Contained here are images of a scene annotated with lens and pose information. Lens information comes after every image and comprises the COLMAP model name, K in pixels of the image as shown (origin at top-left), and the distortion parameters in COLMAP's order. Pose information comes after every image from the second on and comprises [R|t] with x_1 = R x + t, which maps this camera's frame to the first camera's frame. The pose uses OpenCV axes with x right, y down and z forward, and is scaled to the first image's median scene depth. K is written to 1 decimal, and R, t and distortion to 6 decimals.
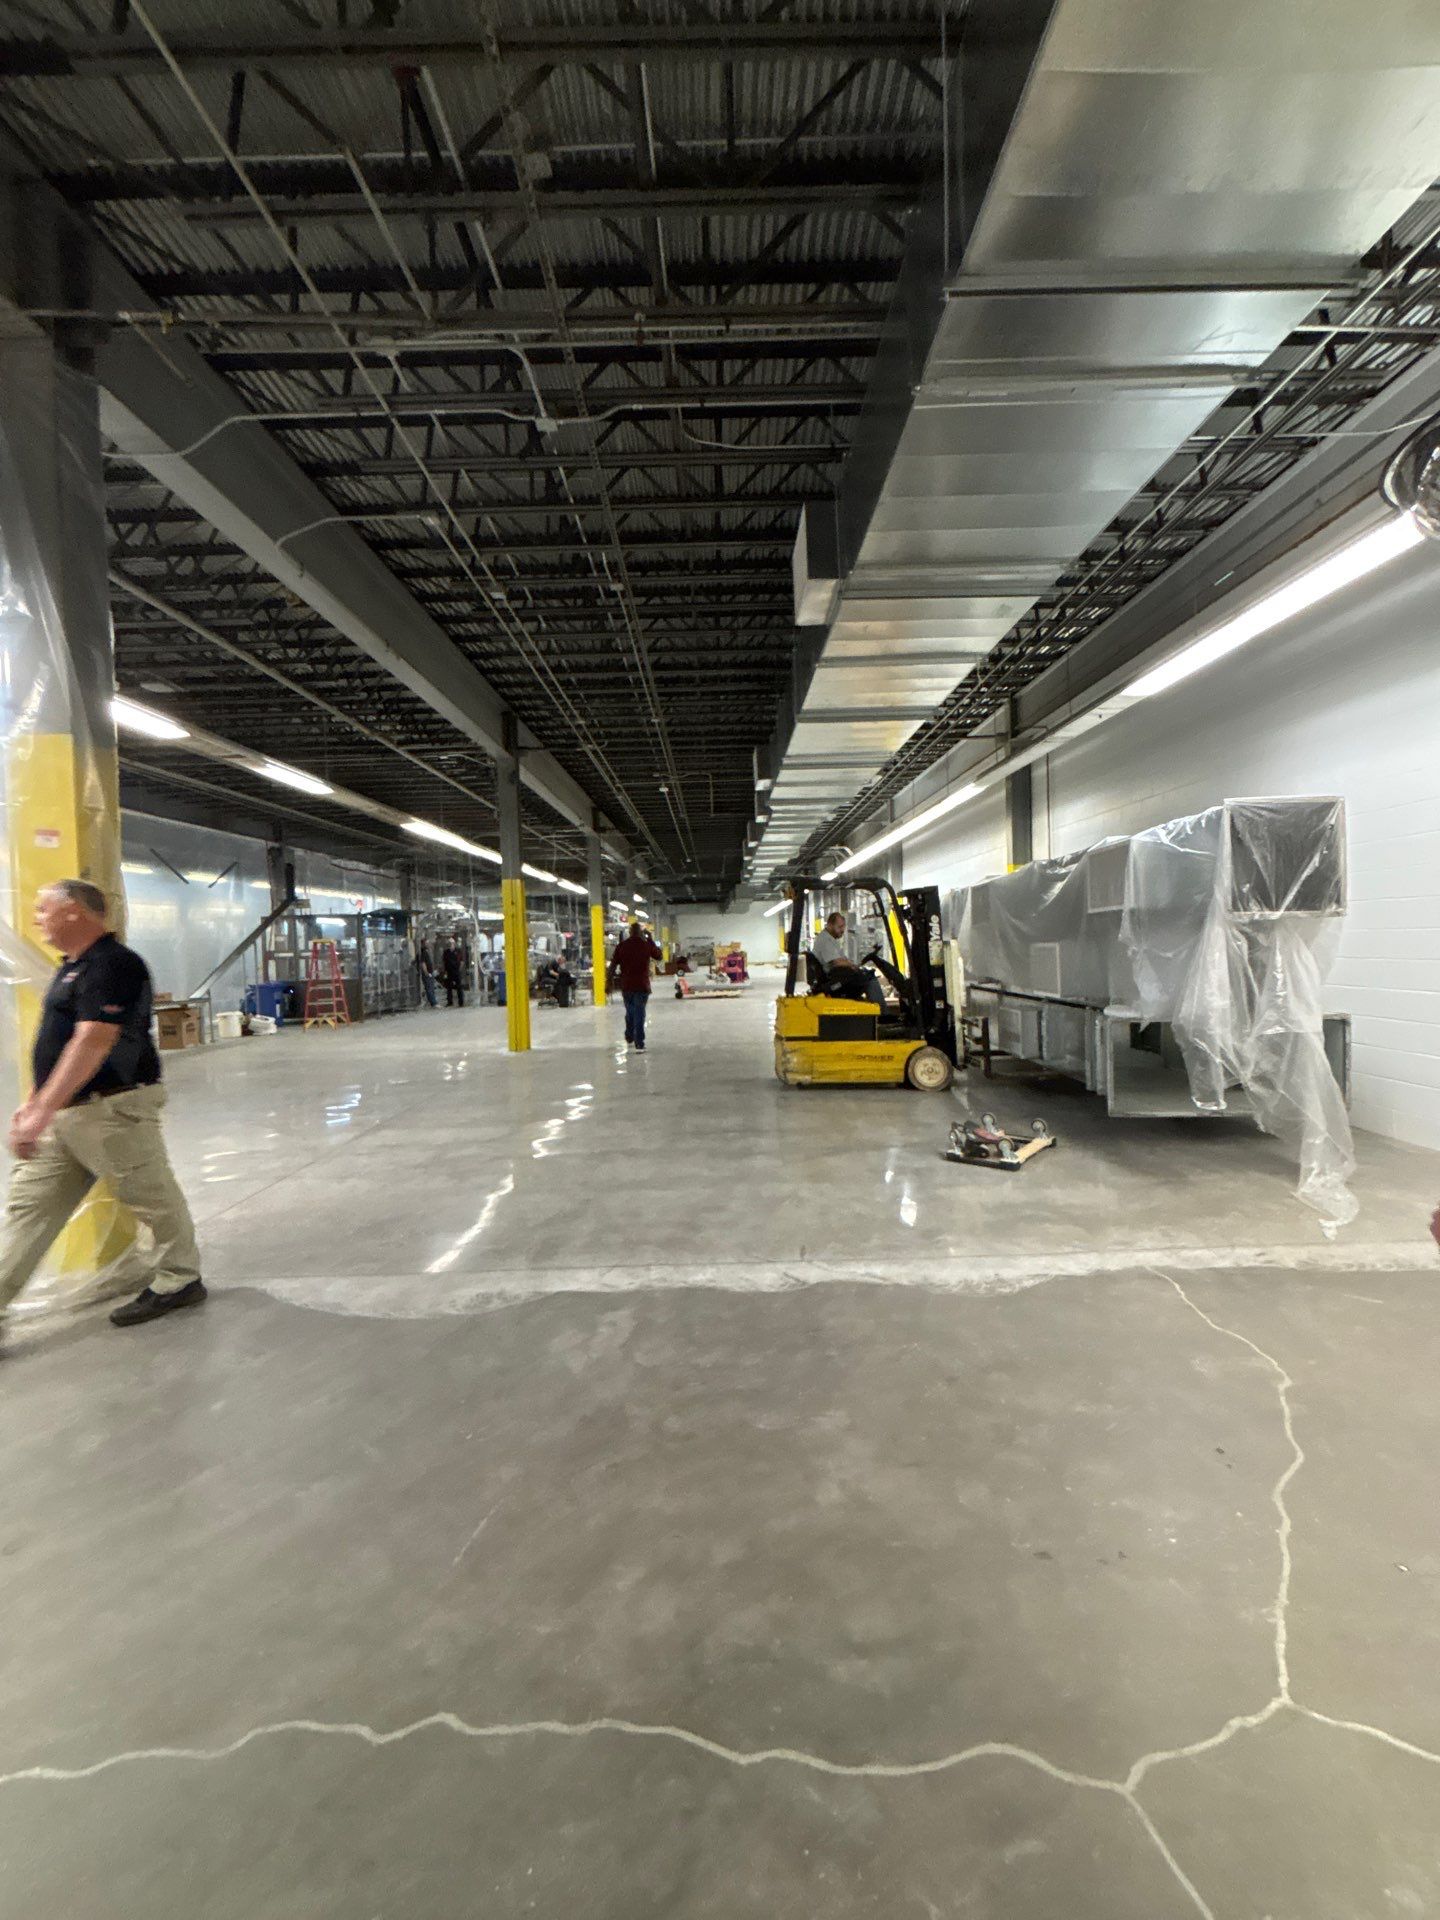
lens RADIAL K [[791.3, 0, 720.0], [0, 791.3, 960.0], [0, 0, 1]] dist [-0.001070, -0.012517]
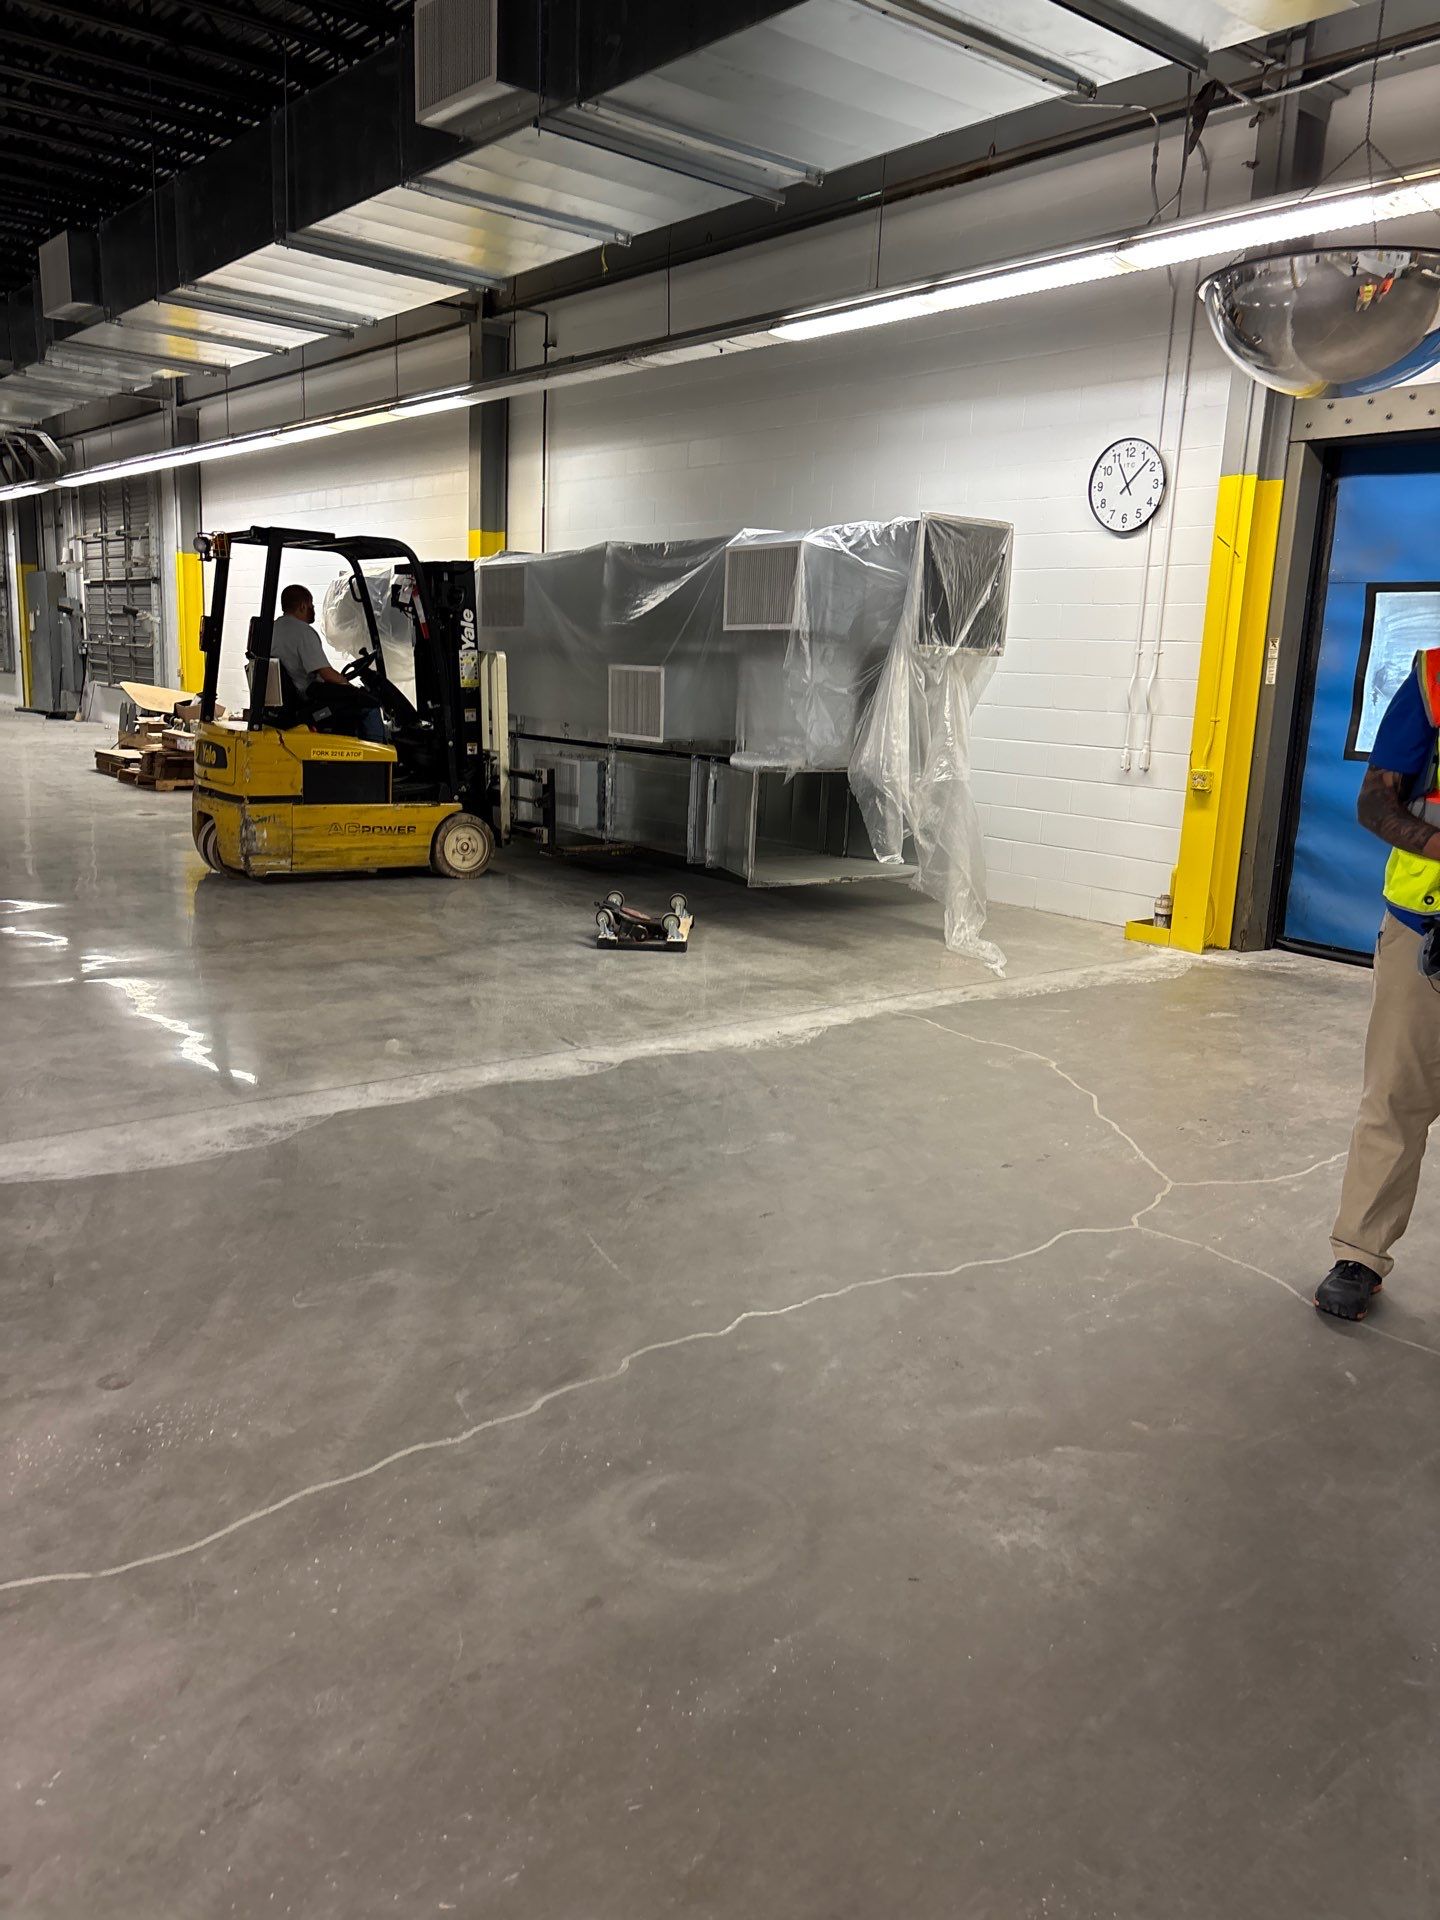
lens RADIAL K [[1523.2, 0, 758.9], [0, 1523.2, 1007.3], [0, 0, 1]] dist [0.059835, -0.080118]
pose [[0.750641, -0.086016, 0.655087, -0.664028], [-0.049360, 0.981418, 0.185424, 0.031870], [-0.658864, -0.171522, 0.732447, -0.227303]]
